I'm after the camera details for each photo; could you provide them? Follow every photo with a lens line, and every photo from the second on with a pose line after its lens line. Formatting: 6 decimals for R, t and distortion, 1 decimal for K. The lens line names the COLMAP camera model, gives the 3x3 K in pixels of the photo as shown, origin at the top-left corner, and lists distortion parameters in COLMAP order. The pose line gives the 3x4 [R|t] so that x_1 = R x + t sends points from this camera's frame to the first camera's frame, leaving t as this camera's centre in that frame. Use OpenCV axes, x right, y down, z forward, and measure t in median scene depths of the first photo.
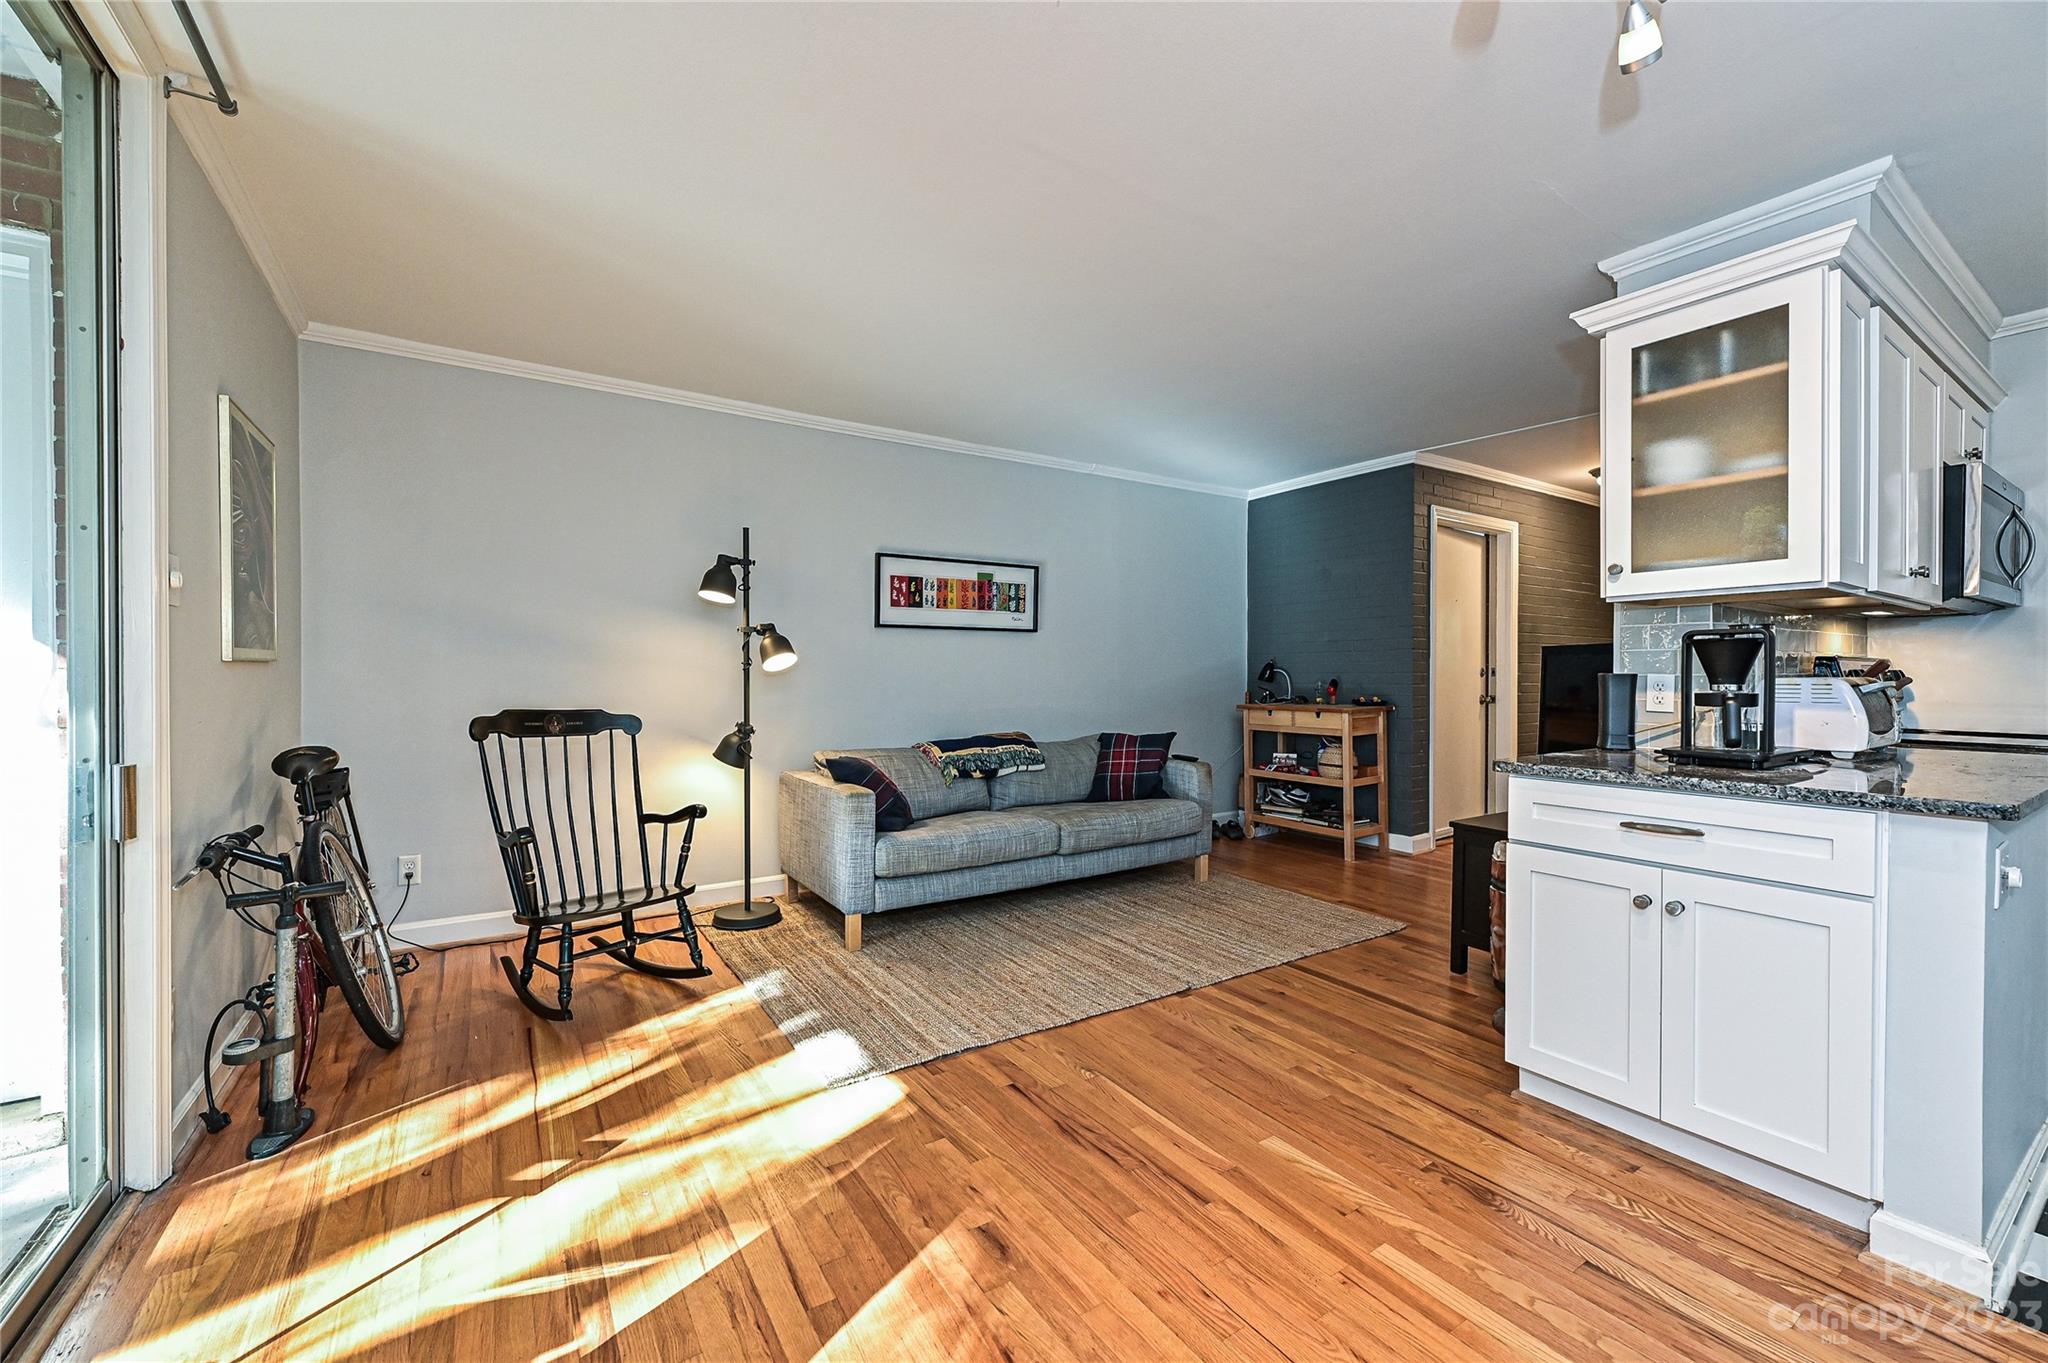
lens RADIAL K [[819.9, 0, 1037.3], [0, 819.9, 679.8], [0, 0, 1]] dist [-0.000902, 0.001525]
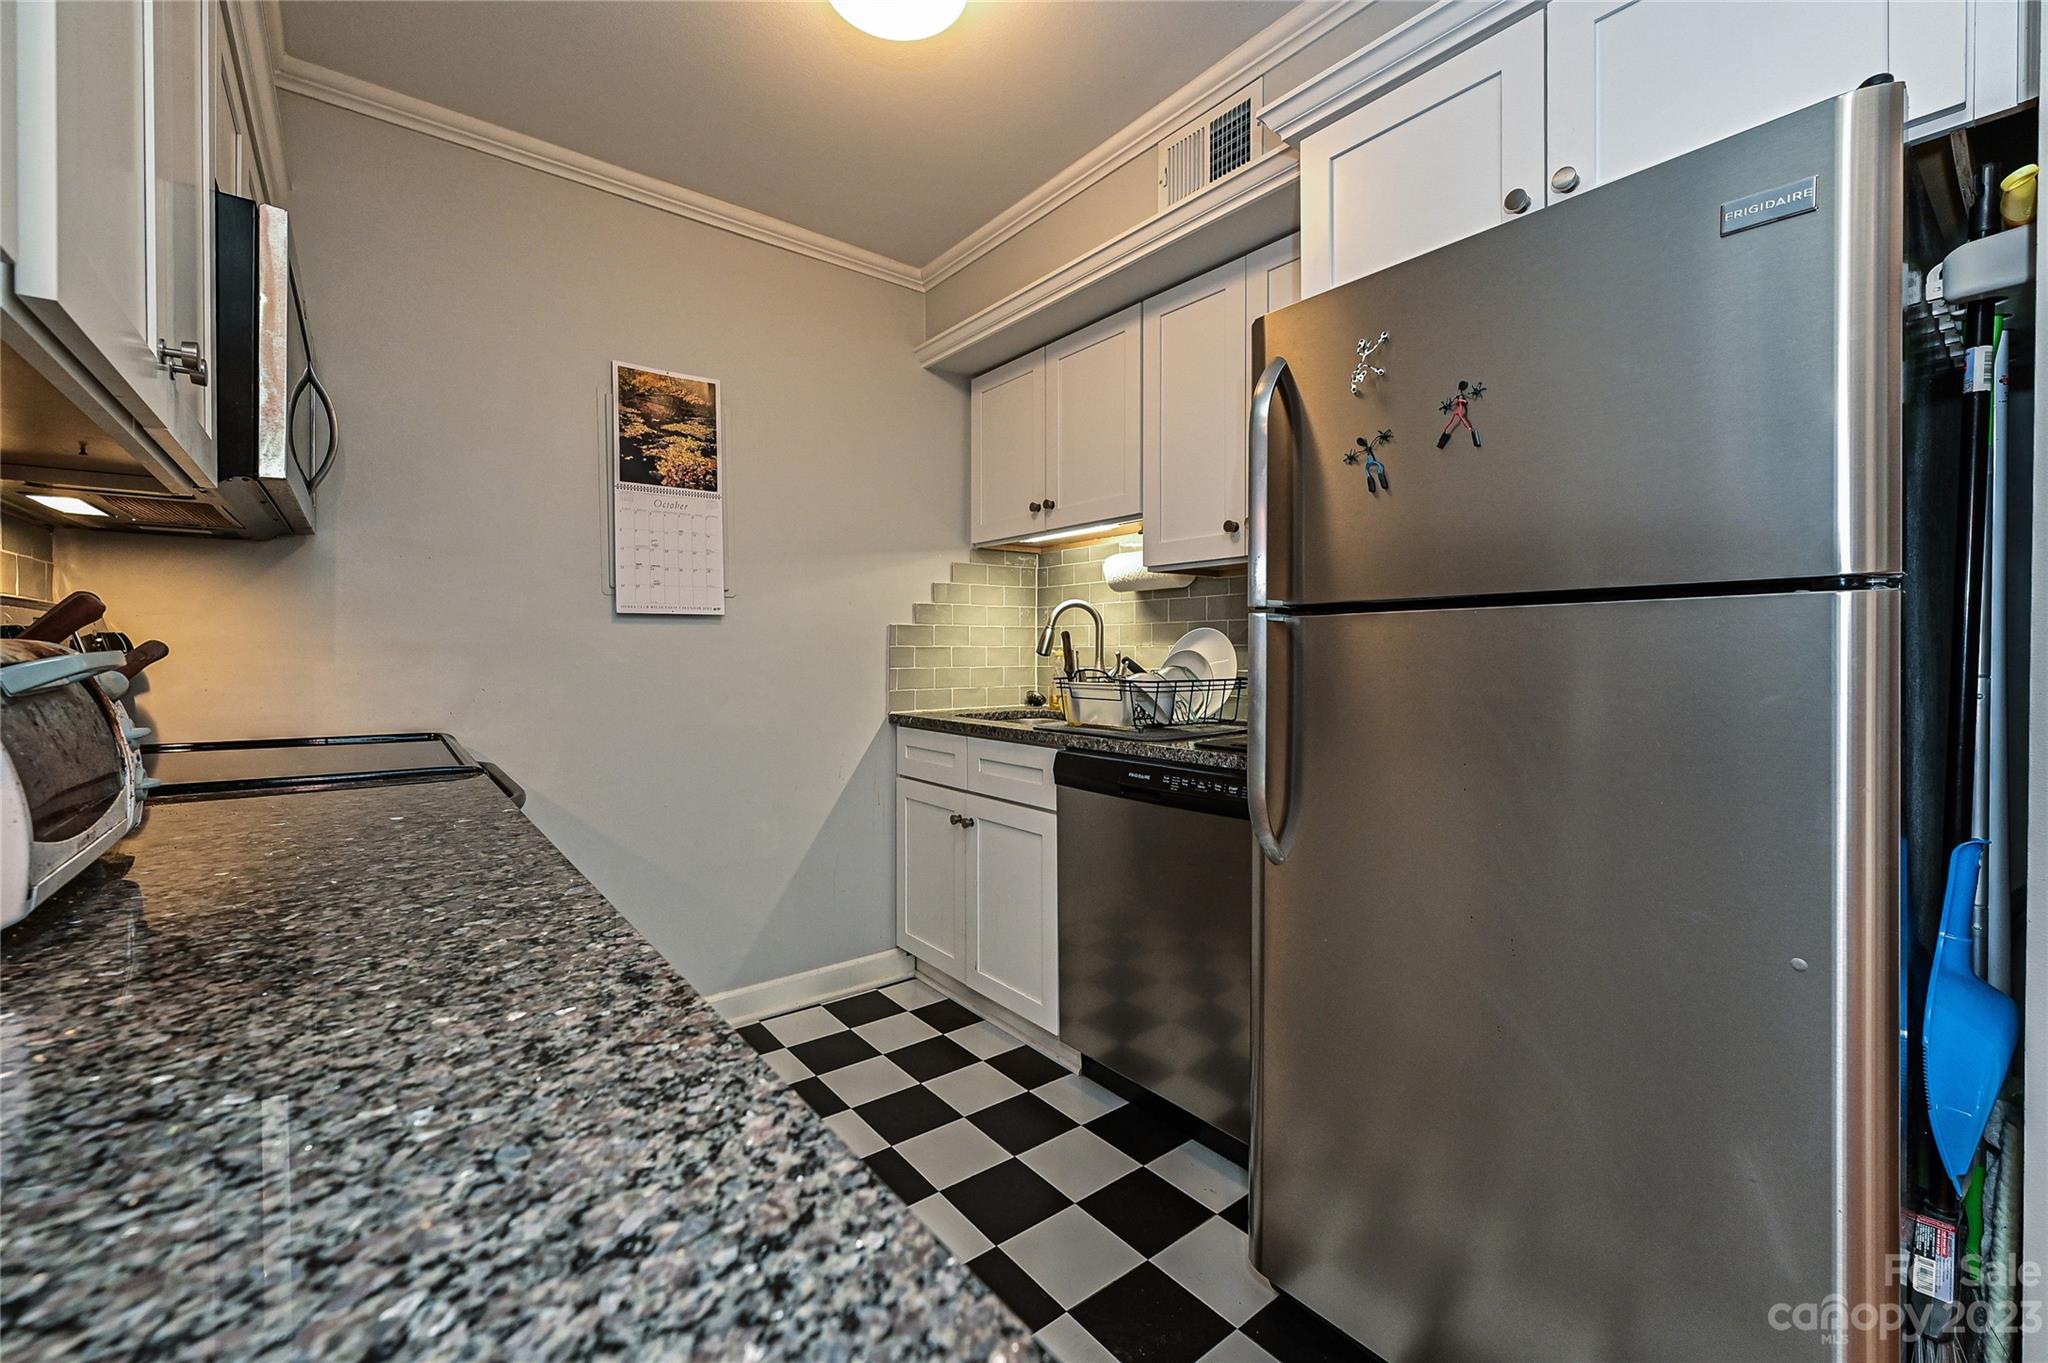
lens RADIAL K [[819.9, 0, 1011.0], [0, 819.9, 663.0], [0, 0, 1]] dist [-0.000902, 0.001525]
pose [[-0.070241, -0.012095, 0.997457, 0.520853], [0.005145, 0.999909, 0.012487, 0.002894], [-0.997517, 0.006009, -0.070173, 0.503163]]
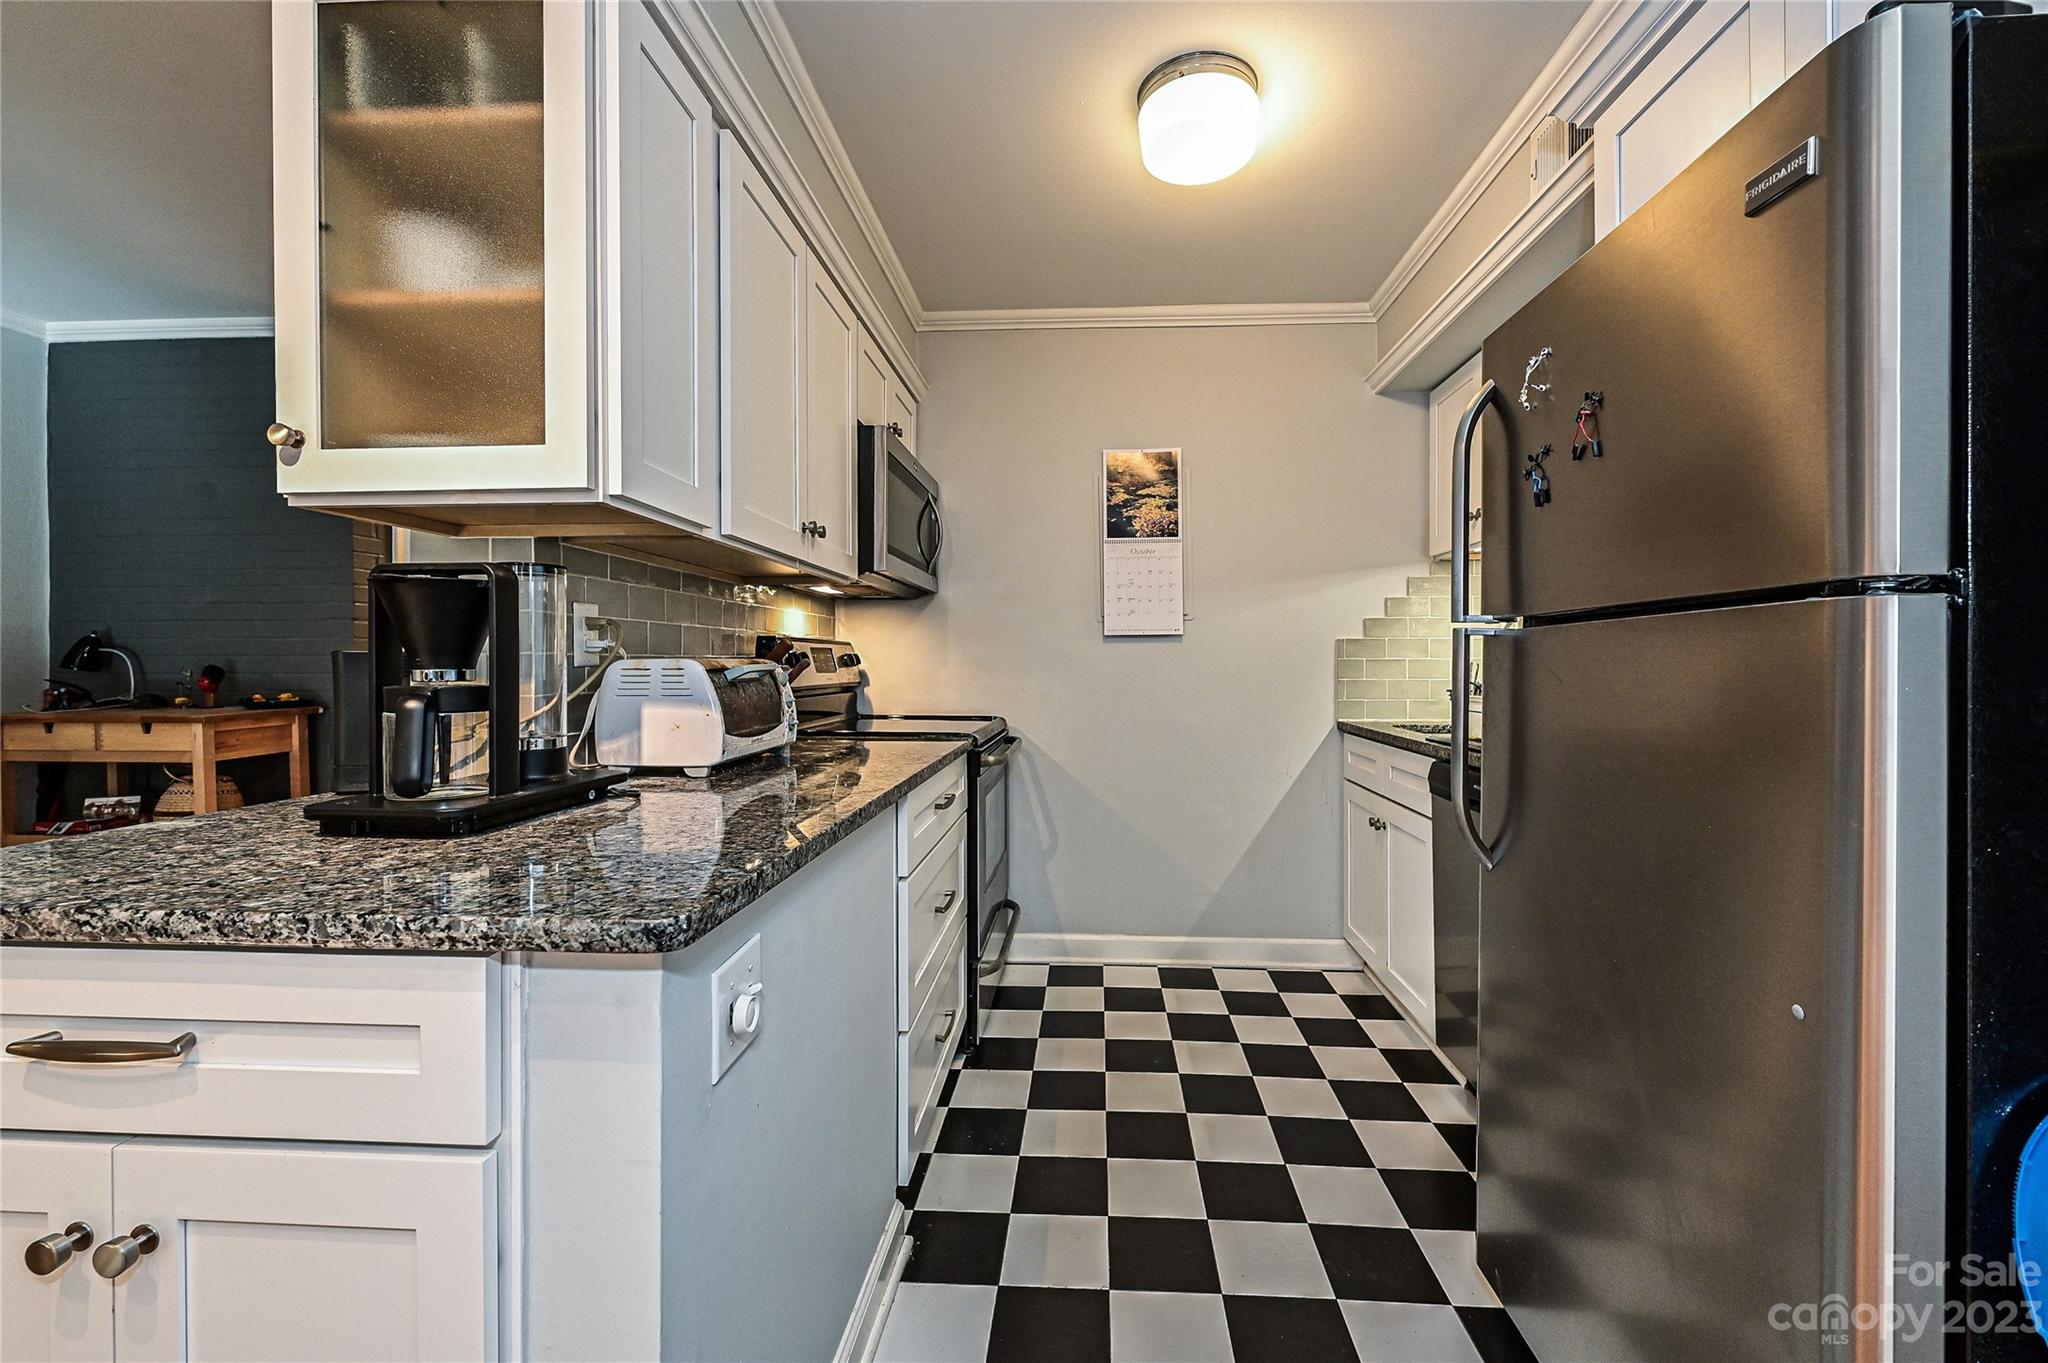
lens RADIAL K [[819.9, 0, 1041.7], [0, 819.9, 669.7], [0, 0, 1]] dist [-0.000902, 0.001525]
pose [[0.612115, -0.005646, 0.790749, 0.440345], [0.003454, 0.999984, 0.004467, 0.003007], [-0.790761, -0.000003, 0.612125, 0.251160]]
